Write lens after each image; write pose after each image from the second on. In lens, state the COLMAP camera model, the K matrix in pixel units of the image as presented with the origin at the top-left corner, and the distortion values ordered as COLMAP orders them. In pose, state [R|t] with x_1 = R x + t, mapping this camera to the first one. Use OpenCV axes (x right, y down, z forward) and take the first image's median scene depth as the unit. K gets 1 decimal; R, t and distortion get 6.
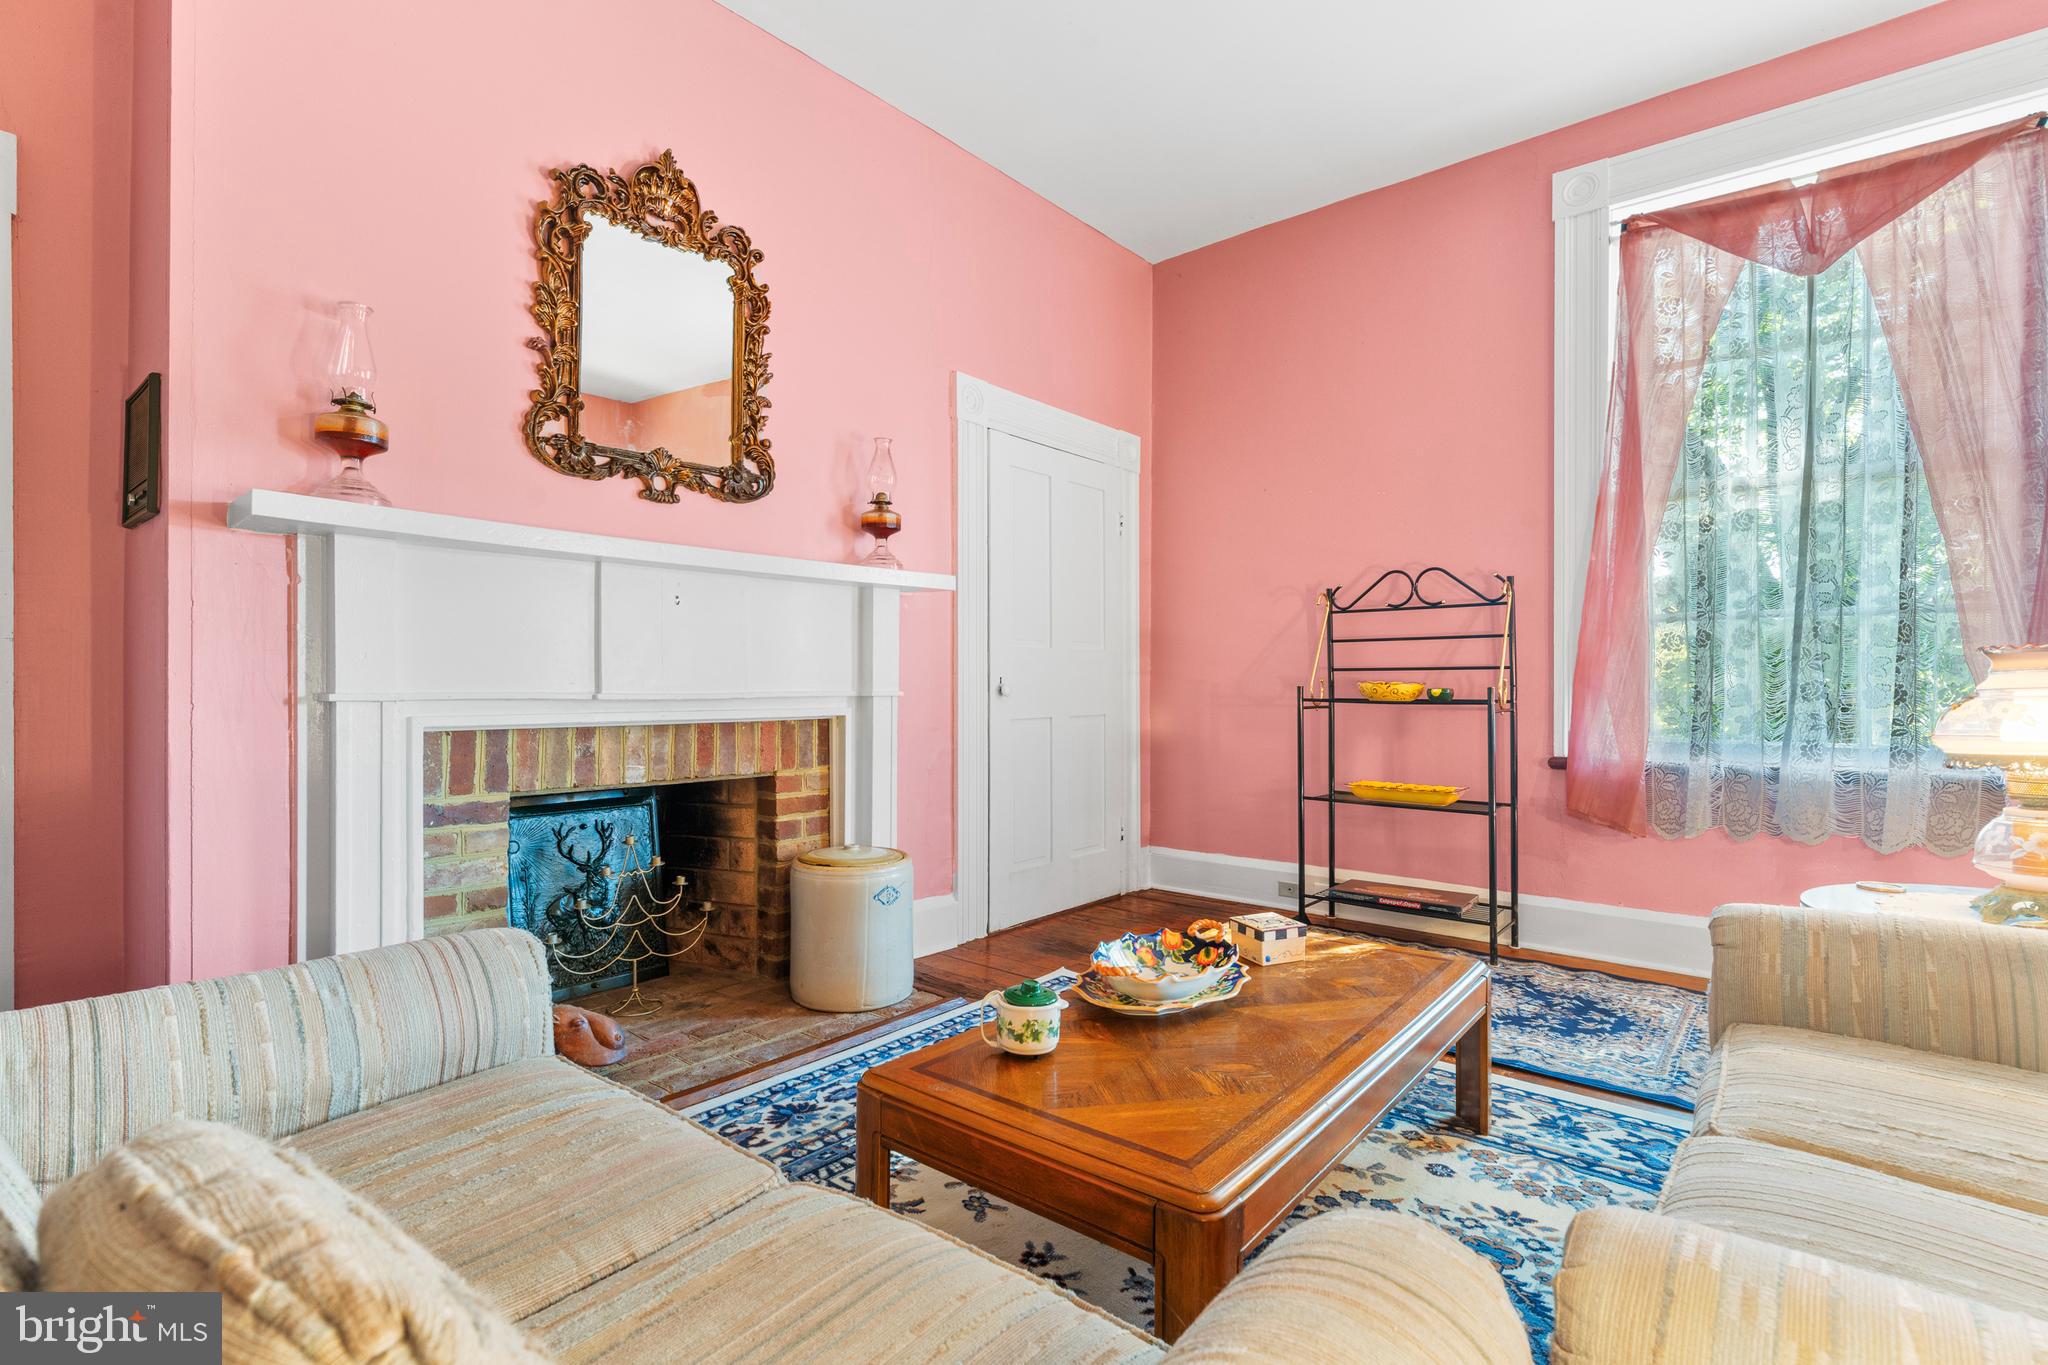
lens RADIAL K [[973.4, 0, 1019.7], [0, 973.4, 687.0], [0, 0, 1]] dist [-0.002264, -0.000103]
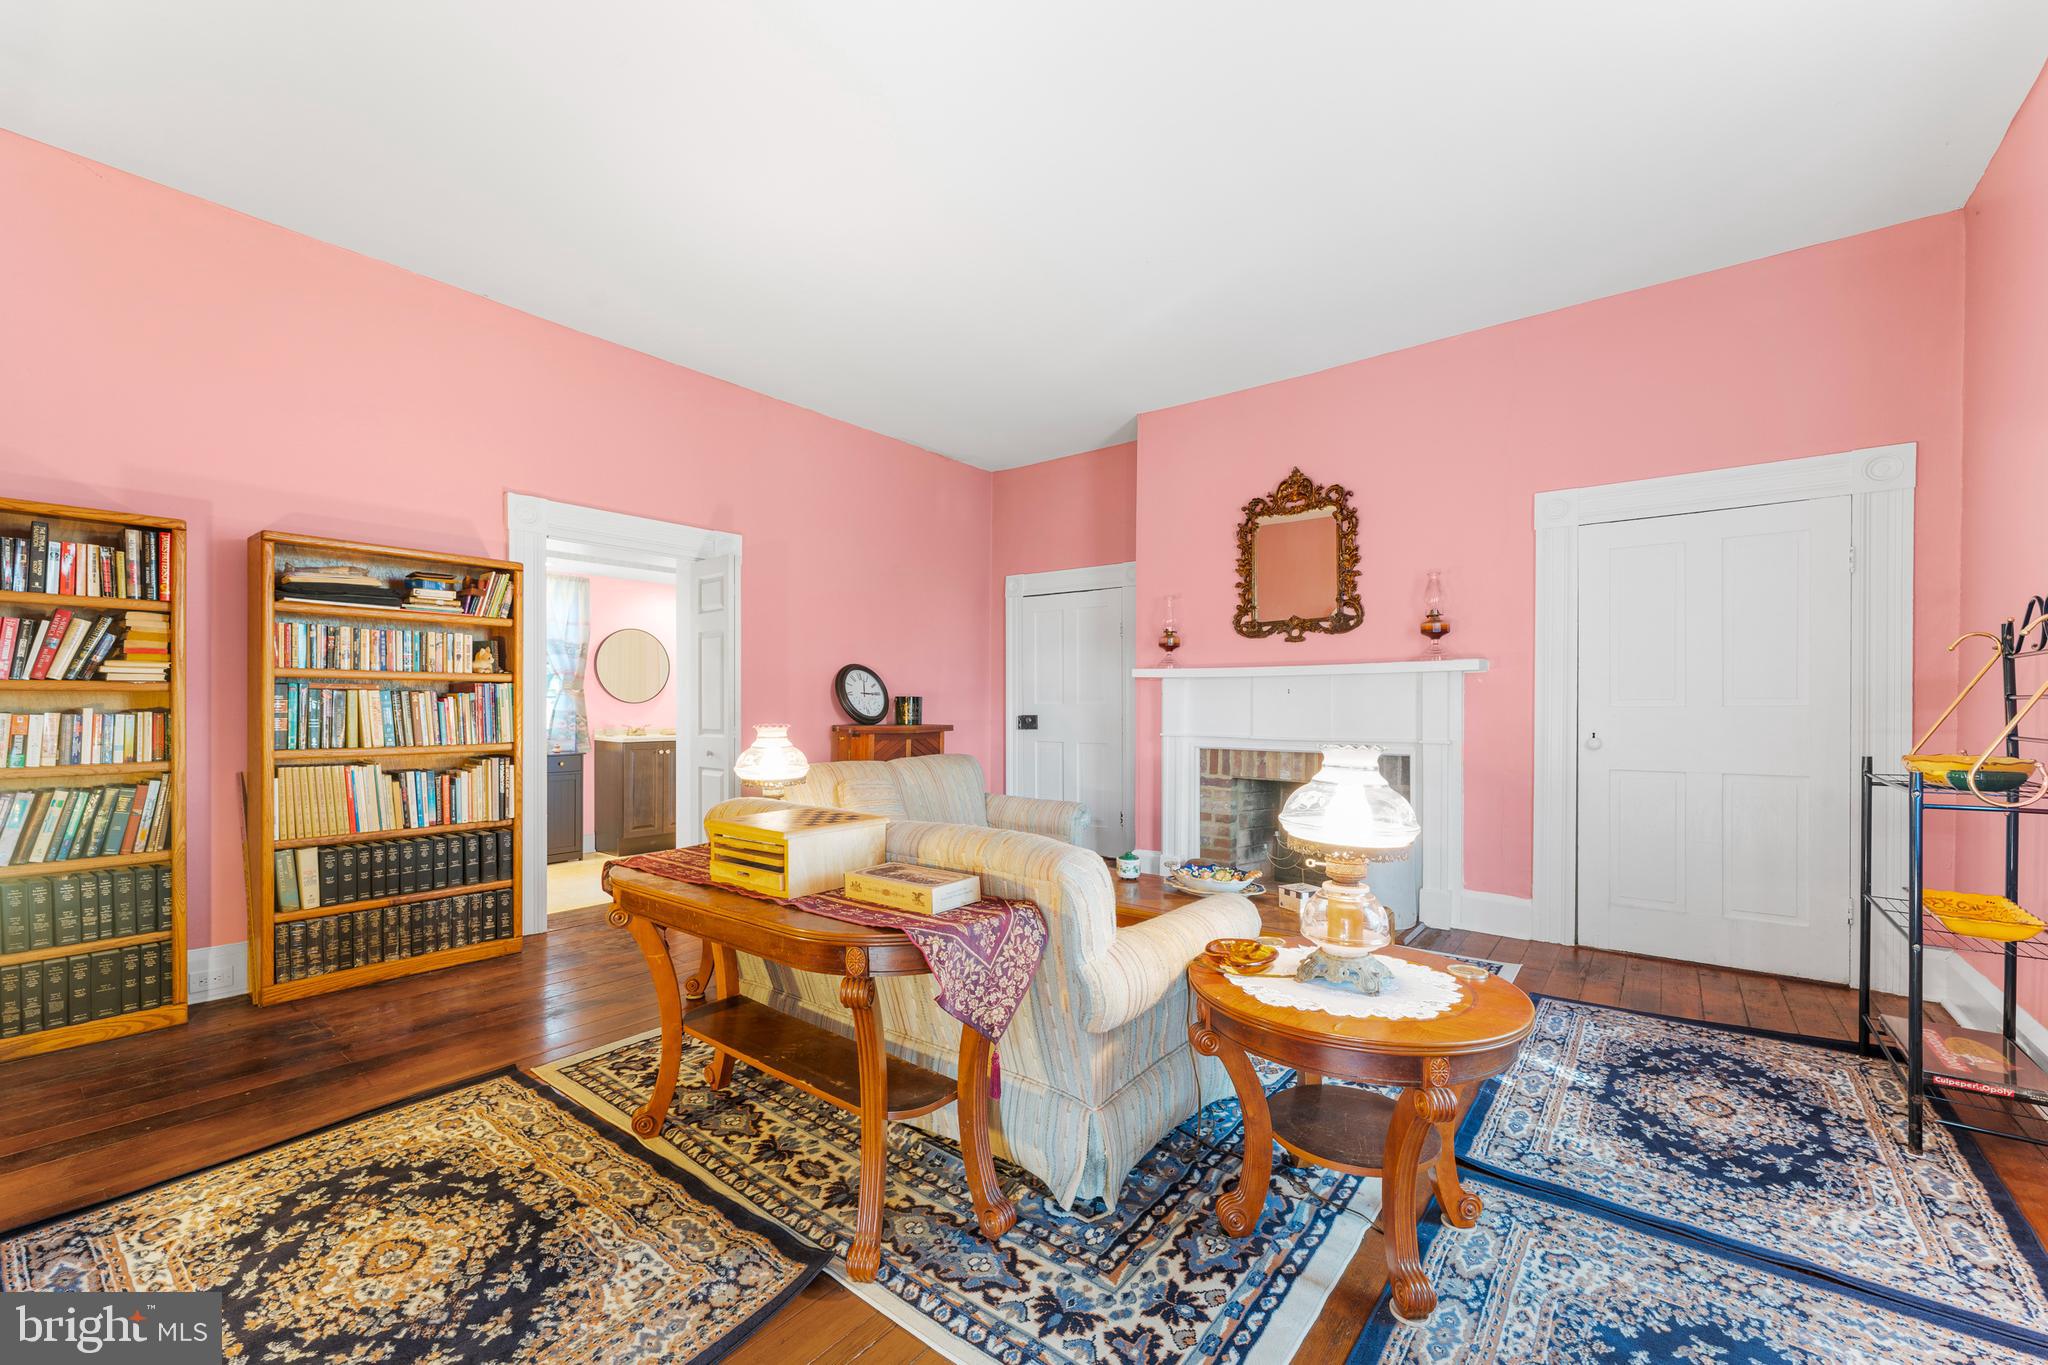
lens RADIAL K [[813.7, 0, 1018.1], [0, 813.7, 714.8], [0, 0, 1]] dist [-0.002166, 0.000145]
pose [[0.028099, 0.011710, -0.999537, 1.372140], [-0.003452, 0.999927, 0.011618, -0.059376], [0.999599, 0.003124, 0.028138, 0.398235]]
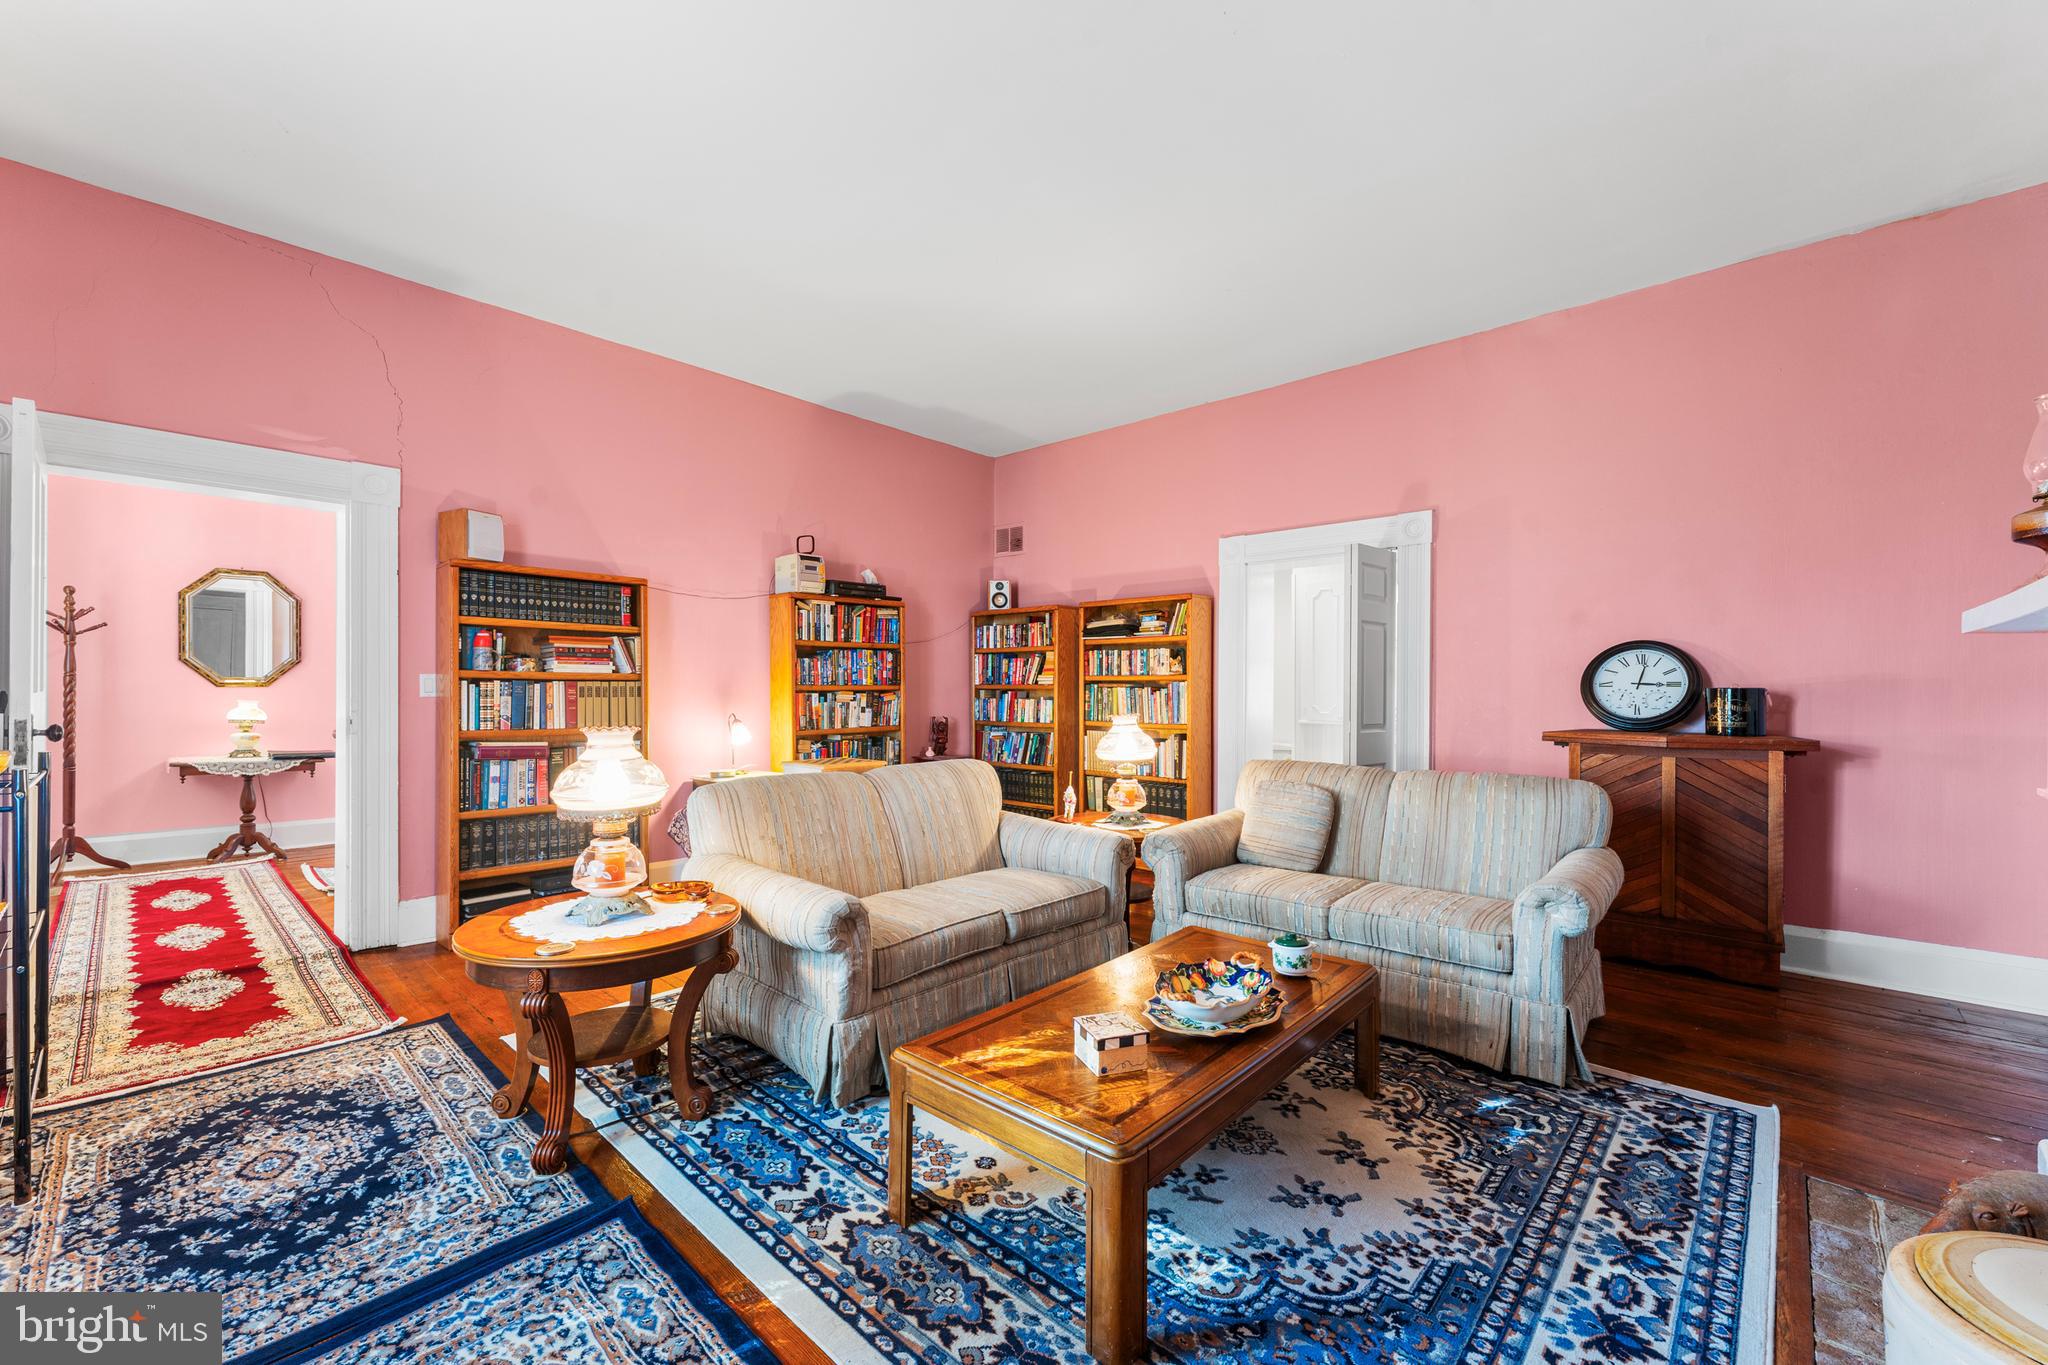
lens RADIAL K [[813.7, 0, 1031.6], [0, 813.7, 690.1], [0, 0, 1]] dist [-0.002166, 0.000145]
pose [[-0.999558, -0.009062, 0.028299, 0.262939], [-0.009095, 0.999958, -0.001017, -0.068167], [-0.028289, -0.001274, -0.999599, 1.504228]]
